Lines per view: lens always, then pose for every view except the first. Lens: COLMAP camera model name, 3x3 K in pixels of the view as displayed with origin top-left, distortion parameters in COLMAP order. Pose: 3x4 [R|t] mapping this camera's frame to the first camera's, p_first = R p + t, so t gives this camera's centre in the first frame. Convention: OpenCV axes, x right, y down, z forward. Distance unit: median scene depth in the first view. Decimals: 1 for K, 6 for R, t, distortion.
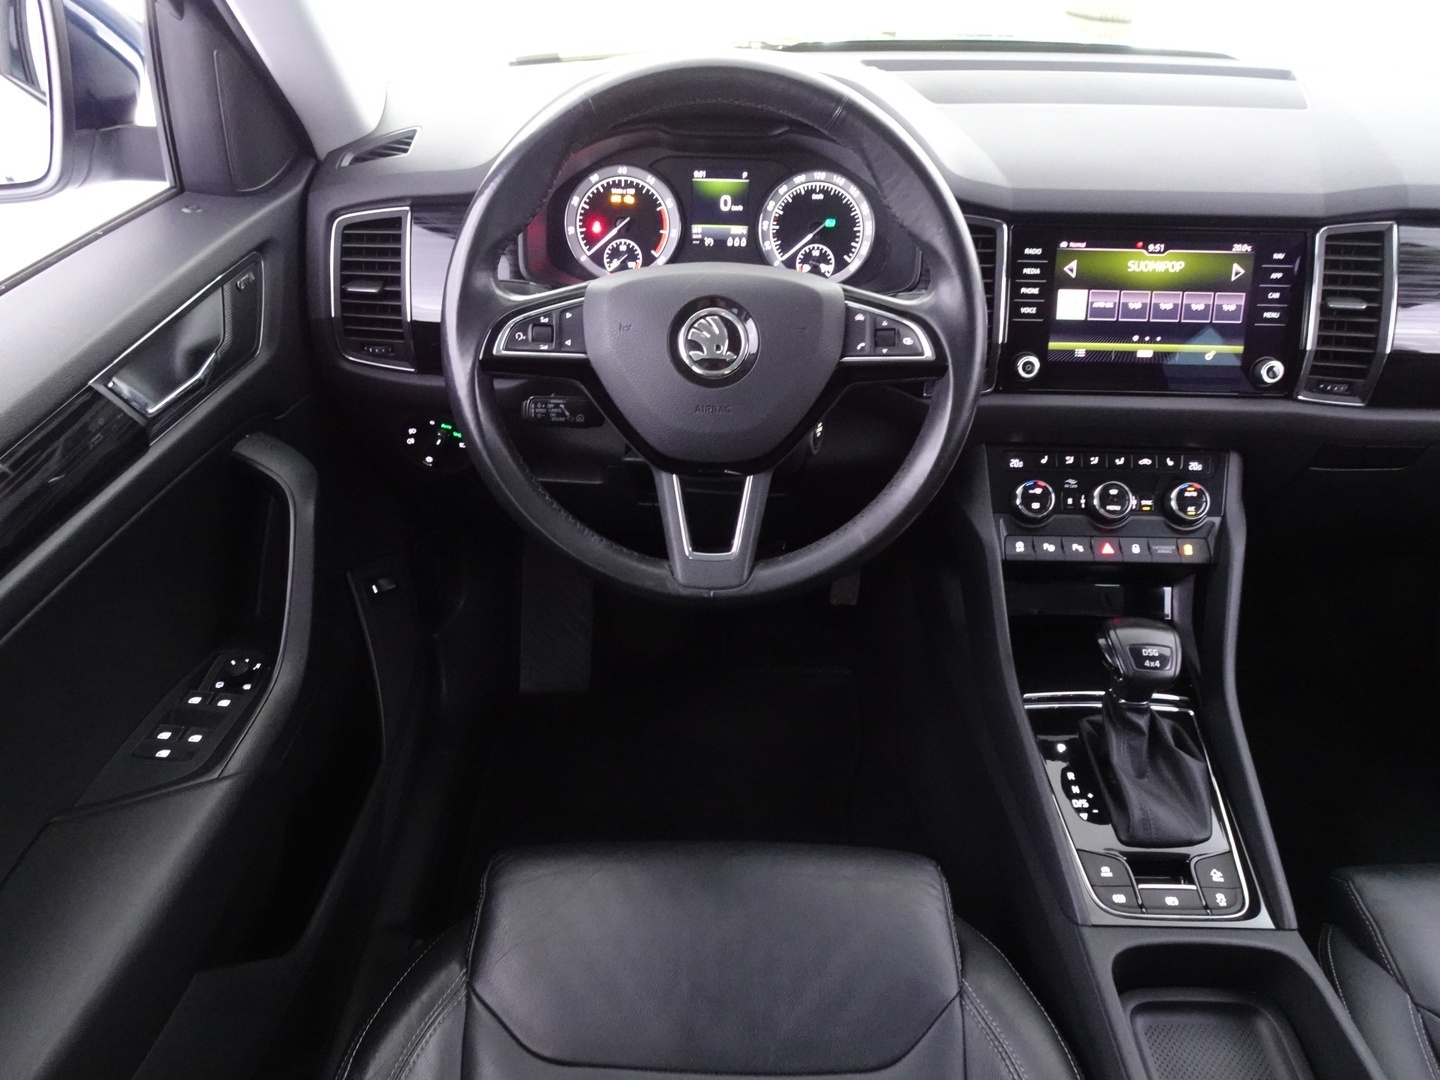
lens RADIAL K [[1039.7, 0, 723.8], [0, 1039.7, 542.5], [0, 0, 1]] dist [0.010375, 0.006782]
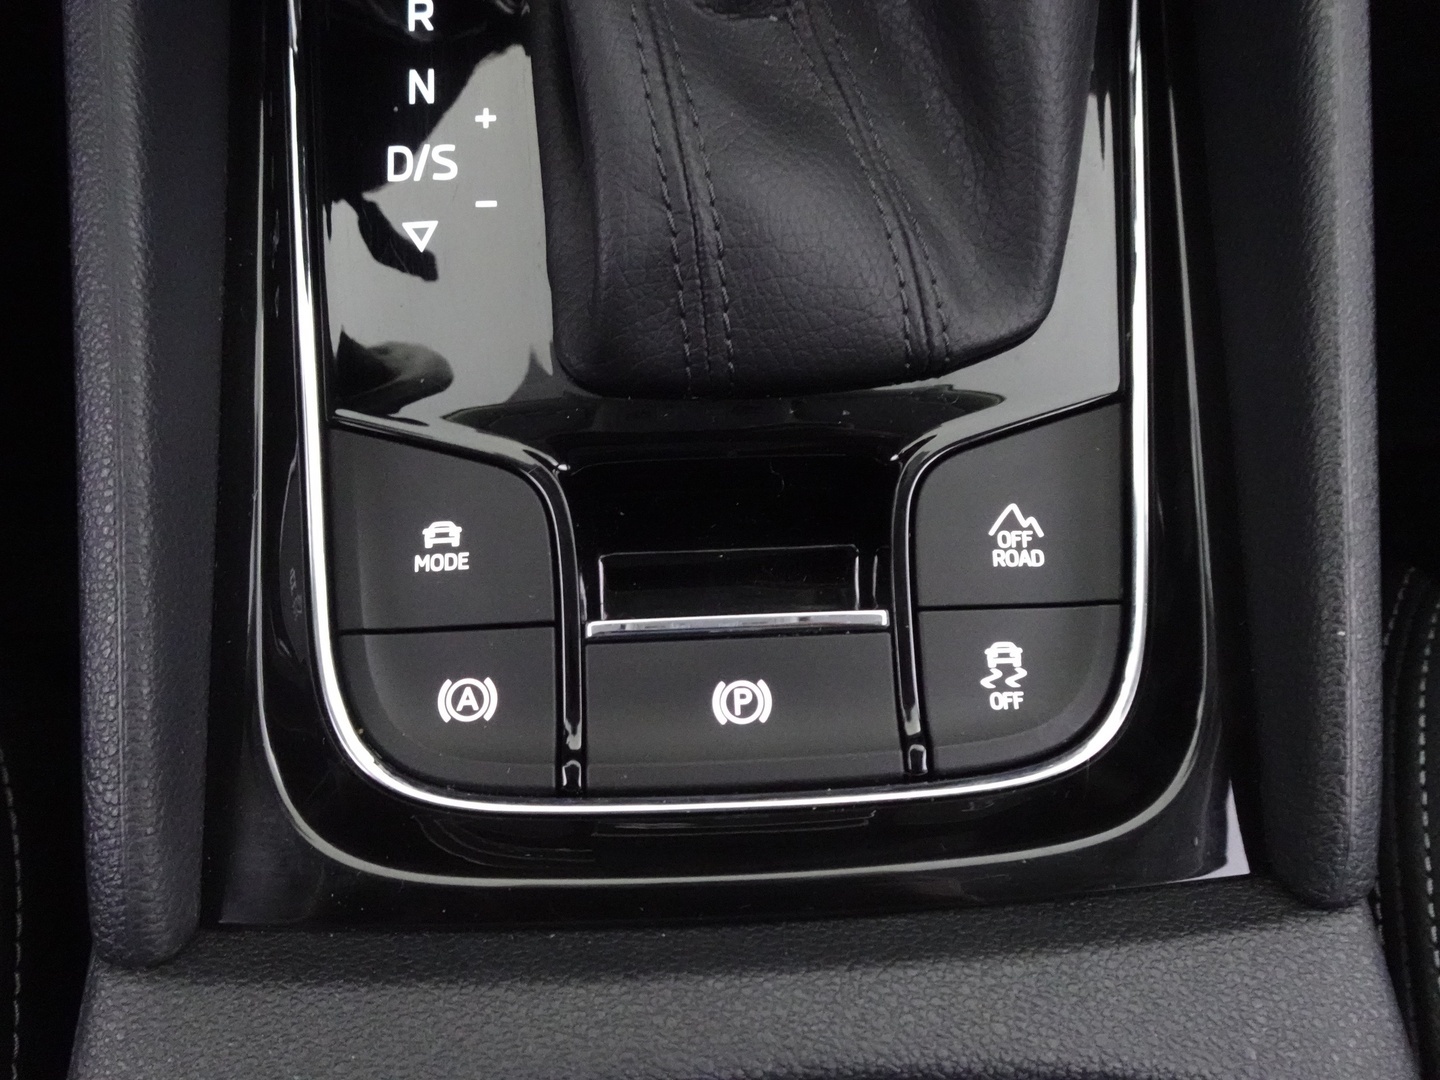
lens RADIAL K [[1039.7, 0, 716.4], [0, 1039.7, 541.6], [0, 0, 1]] dist [0.010375, 0.006782]
pose [[0.998375, -0.042303, 0.038185, 0.370838], [0.010749, 0.797803, 0.602822, 0.183256], [-0.055965, -0.601432, 0.796961, 0.768802]]
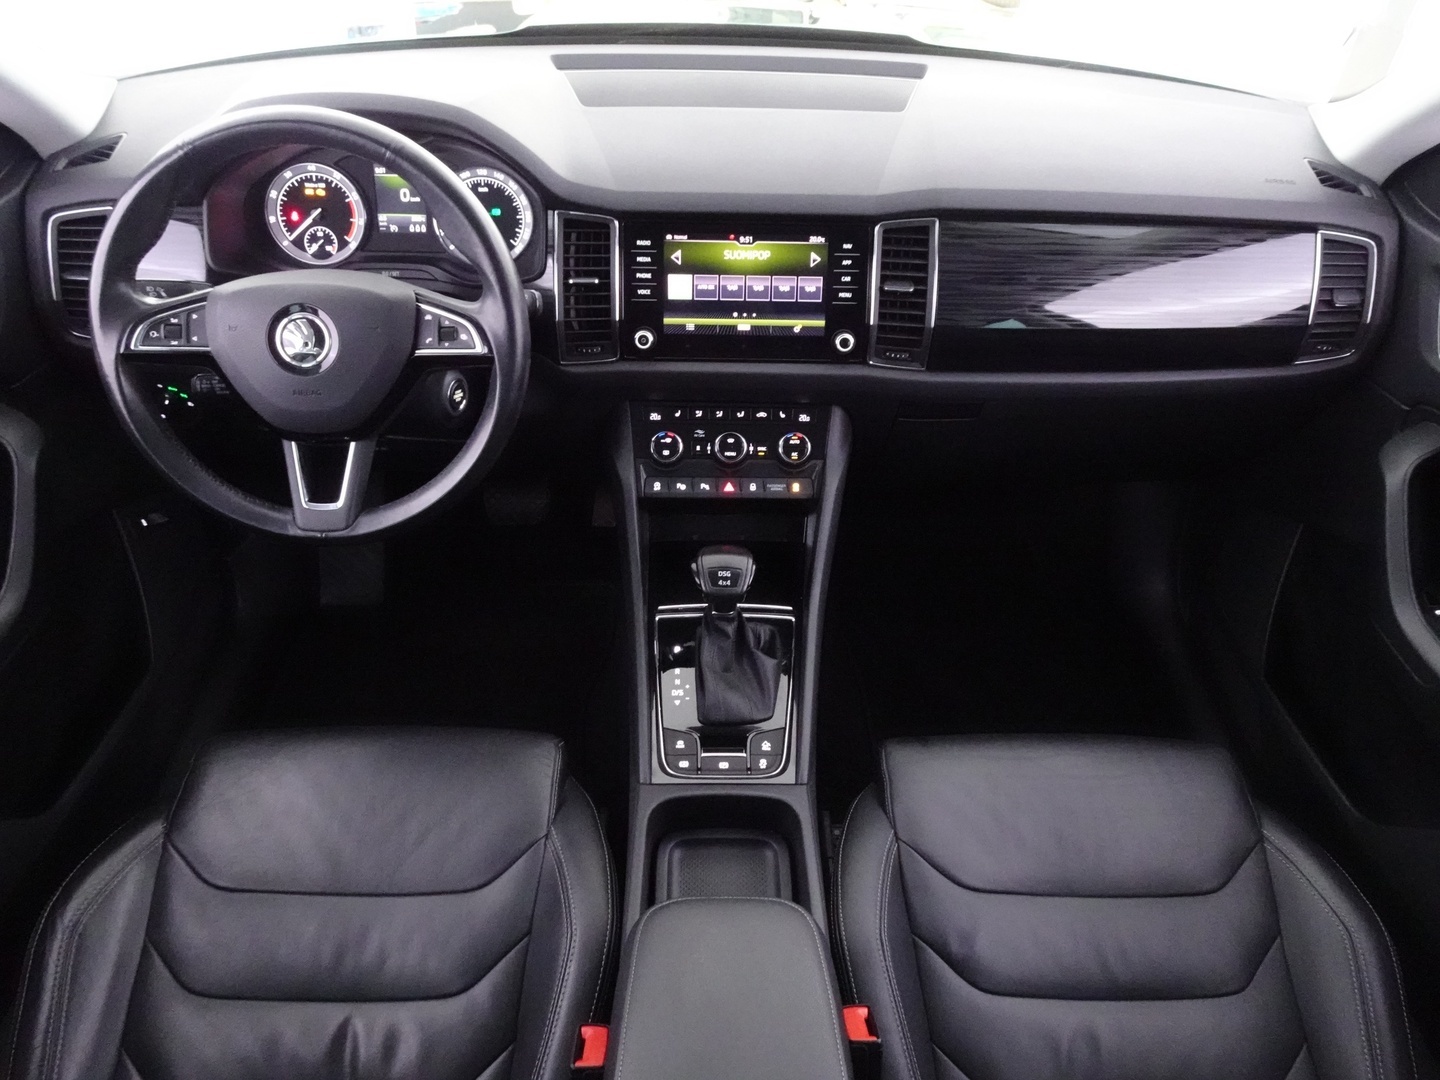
lens RADIAL K [[1039.7, 0, 726.9], [0, 1039.7, 541.5], [0, 0, 1]] dist [0.010375, 0.006782]
pose [[0.999802, -0.009590, 0.017434, 0.366185], [0.007945, 0.995716, 0.092120, -0.045569], [-0.018243, -0.091963, 0.995595, -0.228899]]
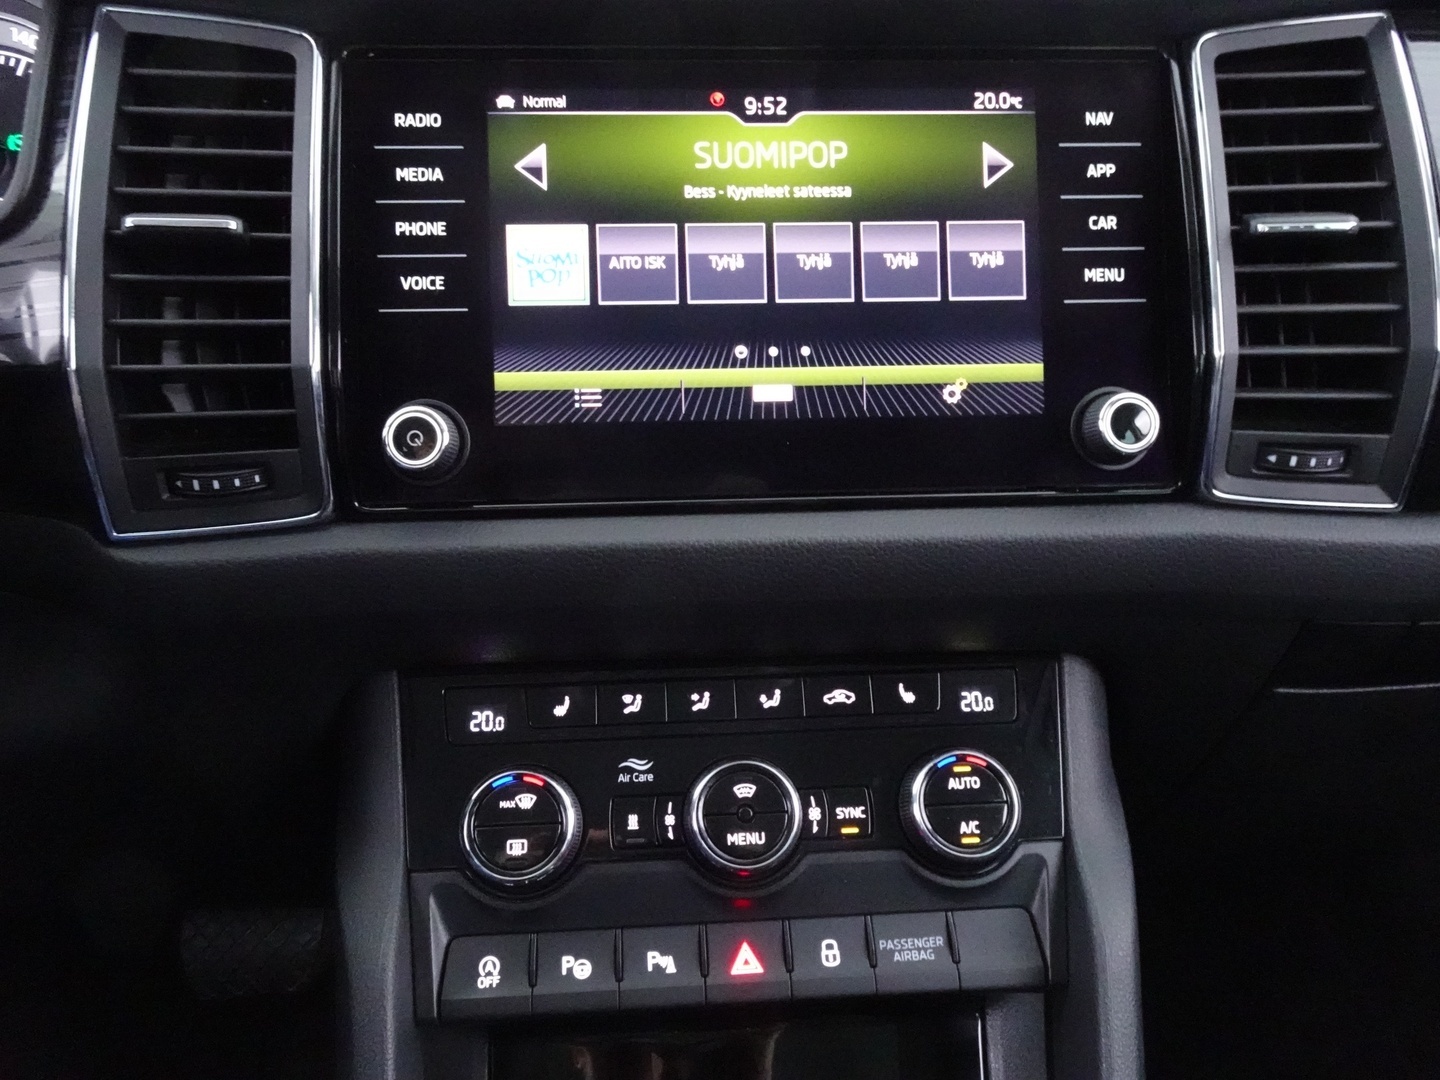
lens RADIAL K [[1039.7, 0, 717.8], [0, 1039.7, 546.3], [0, 0, 1]] dist [0.010375, 0.006782]
pose [[0.997315, -0.049298, 0.054145, 0.369225], [0.059847, 0.974828, -0.214775, -0.056868], [-0.042195, 0.217439, 0.975162, 0.678129]]
